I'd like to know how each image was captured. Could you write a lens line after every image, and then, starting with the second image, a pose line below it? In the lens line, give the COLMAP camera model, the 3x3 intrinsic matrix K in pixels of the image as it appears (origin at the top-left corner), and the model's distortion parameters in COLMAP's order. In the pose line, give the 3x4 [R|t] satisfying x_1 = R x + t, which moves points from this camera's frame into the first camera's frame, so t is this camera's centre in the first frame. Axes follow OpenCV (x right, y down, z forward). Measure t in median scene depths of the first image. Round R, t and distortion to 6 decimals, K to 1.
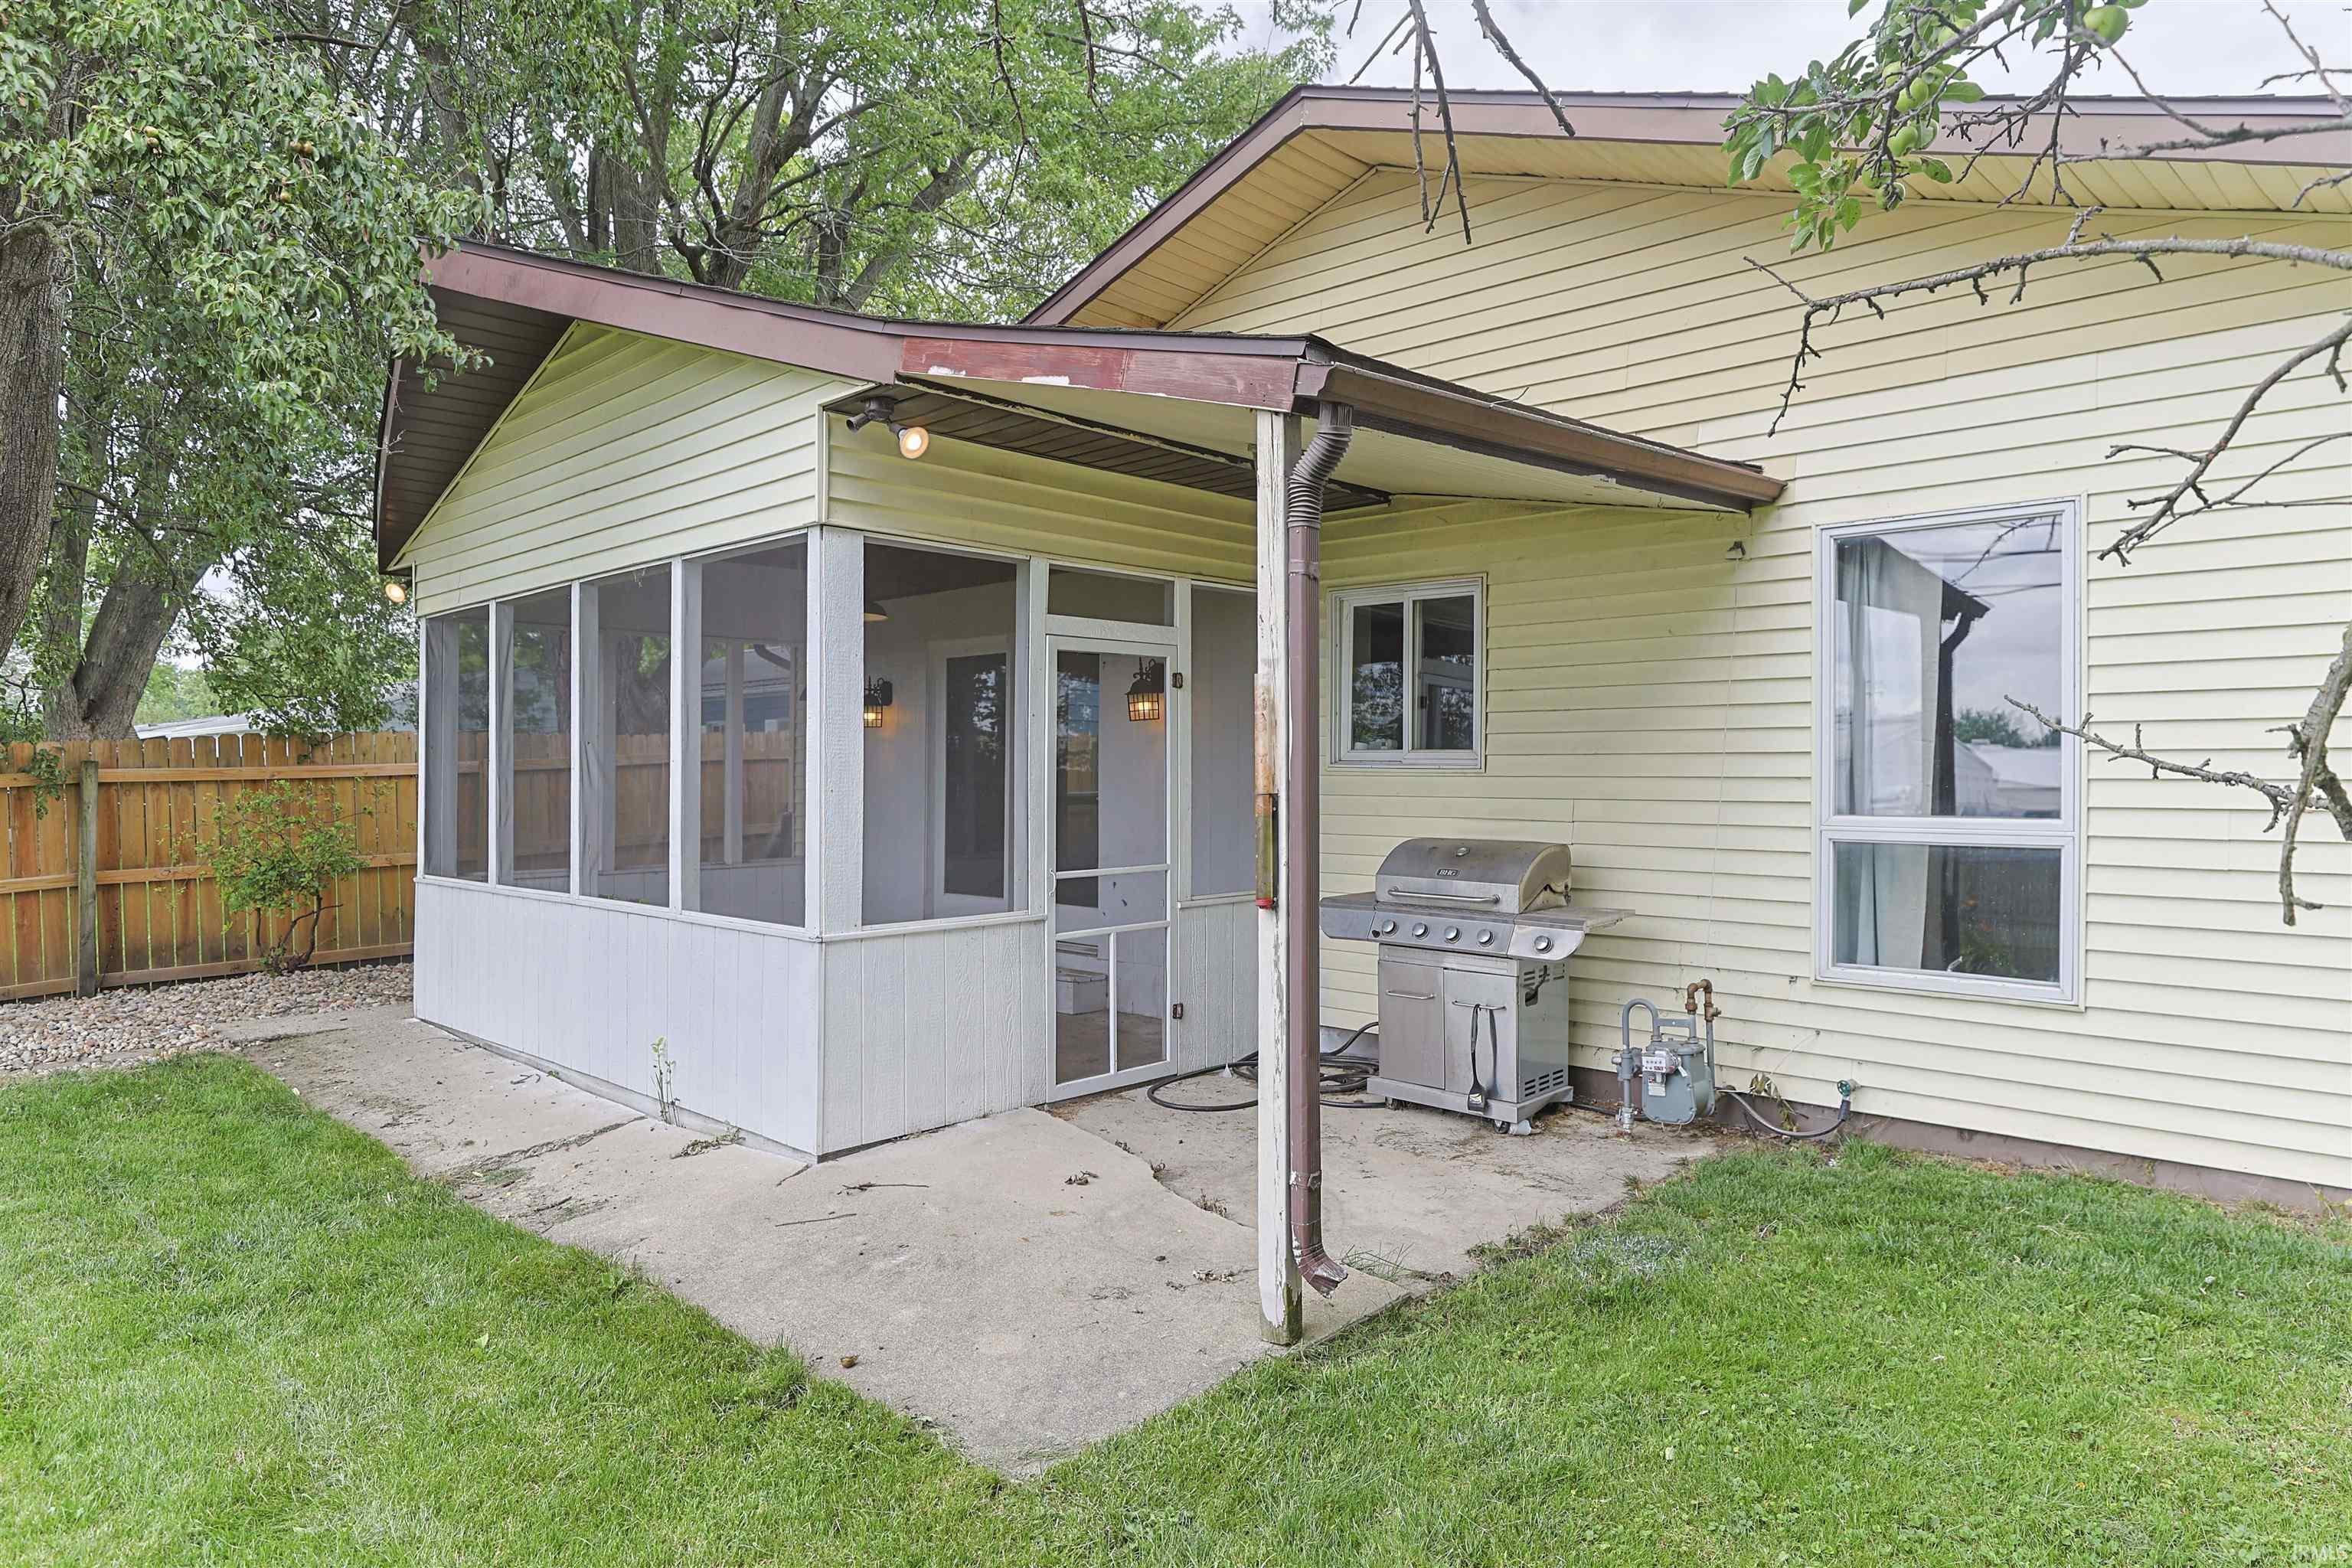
lens RADIAL K [[1418.1, 0, 1178.0], [0, 1418.1, 804.8], [0, 0, 1]] dist [-0.017728, 0.001142]
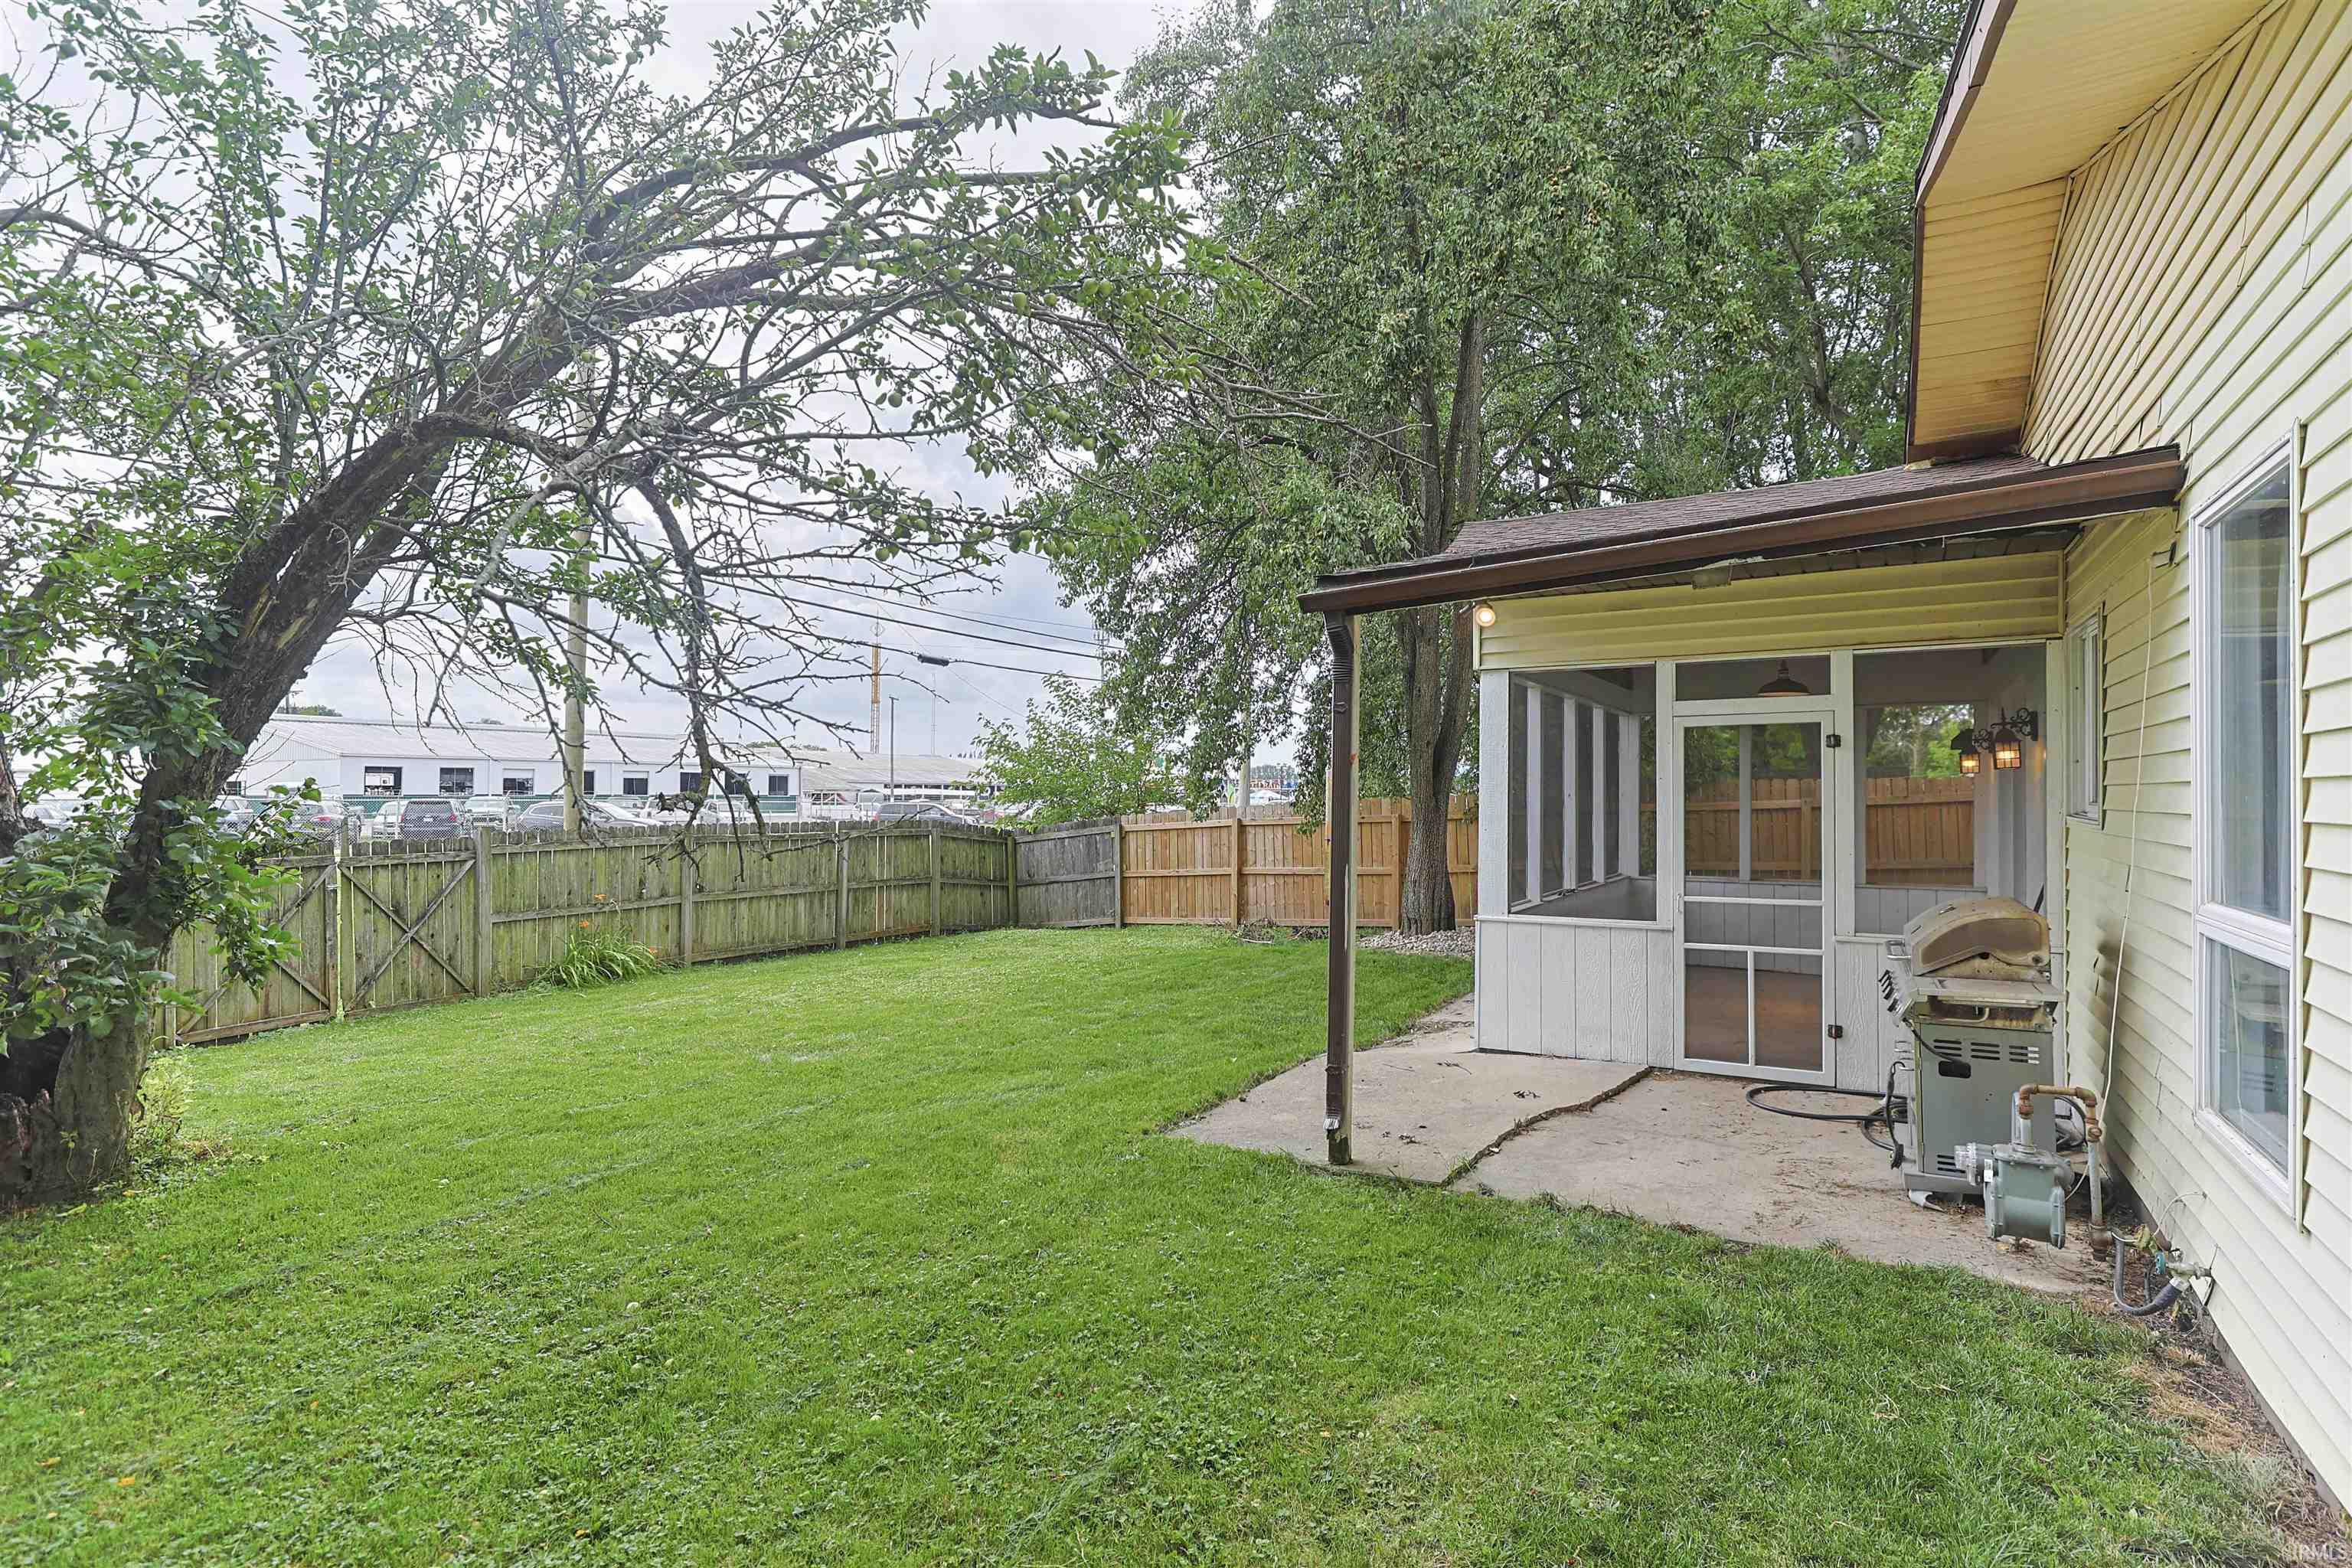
lens RADIAL K [[1125.4, 0, 1187.3], [0, 1125.4, 788.2], [0, 0, 1]] dist [-0.007915, 0.001487]
pose [[0.223615, -0.010255, -0.974624, 0.835616], [-0.021634, 0.999646, -0.015482, -0.026851], [0.974437, 0.024547, 0.223314, 0.318135]]
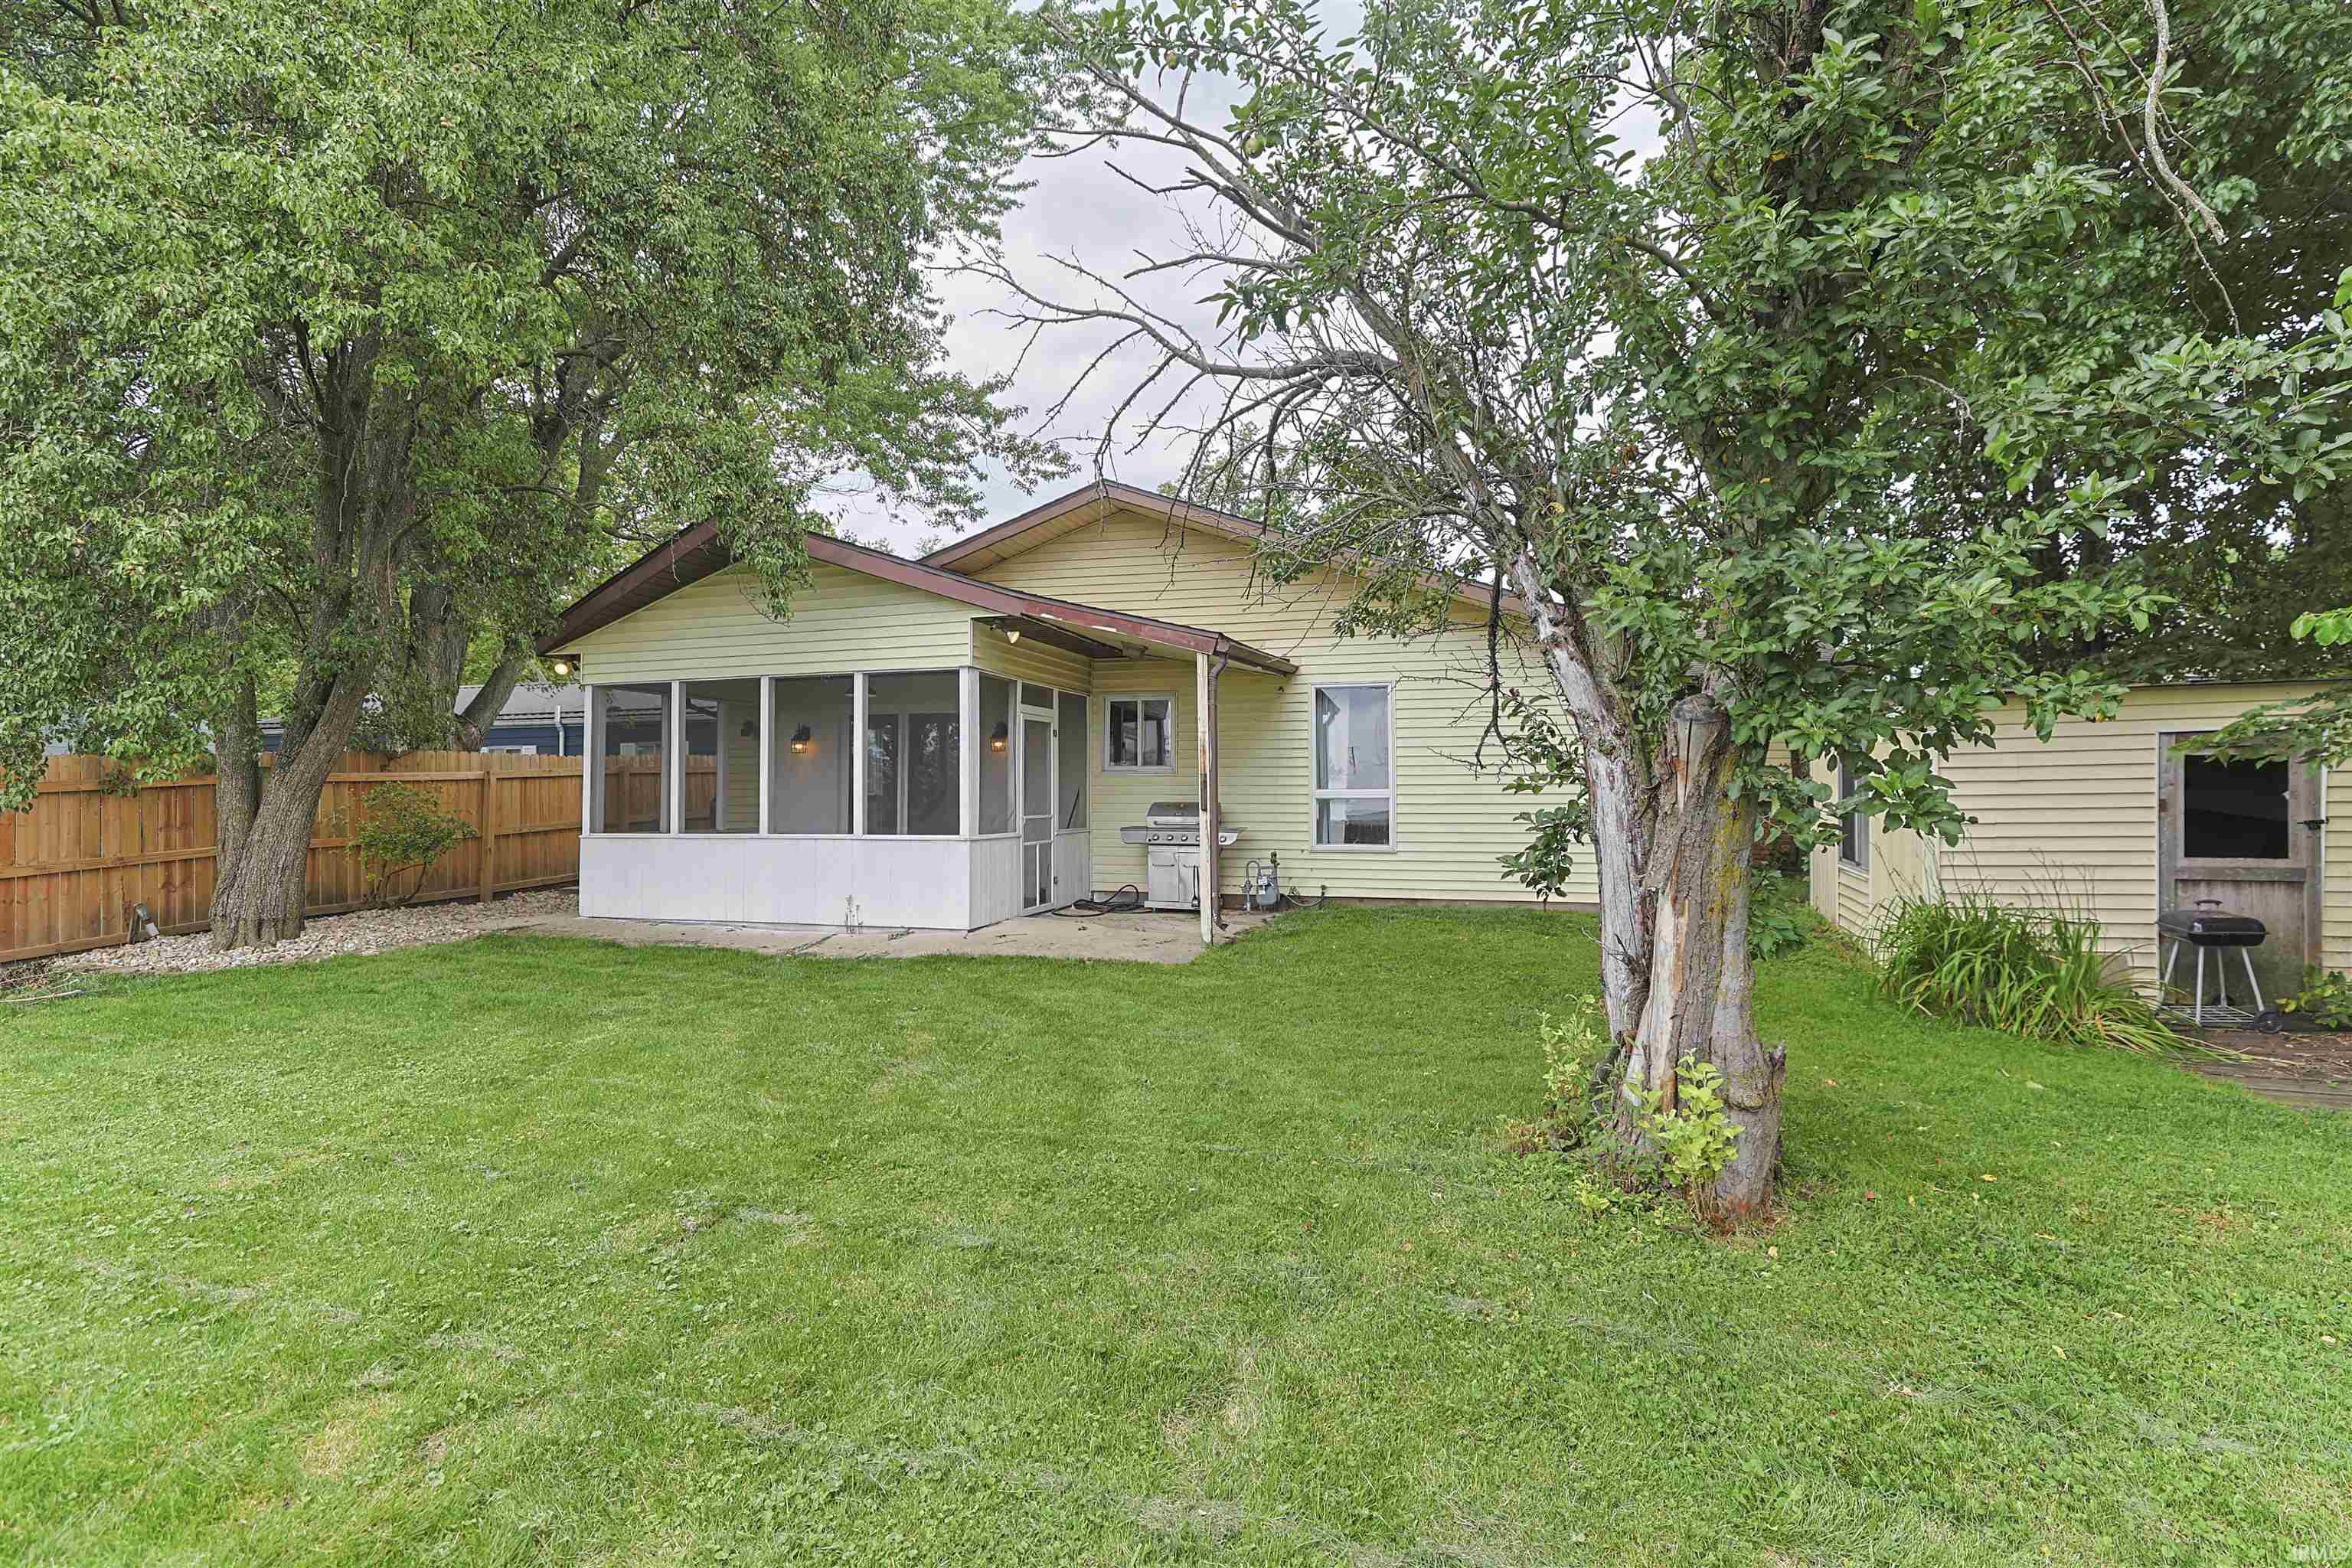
lens RADIAL K [[1125.4, 0, 1196.7], [0, 1125.4, 791.0], [0, 0, 1]] dist [-0.007915, 0.001487]
pose [[0.884882, 0.000975, 0.465814, -0.749625], [0.014516, 0.999454, -0.029668, 0.071425], [-0.465589, 0.033014, 0.884385, -0.812361]]
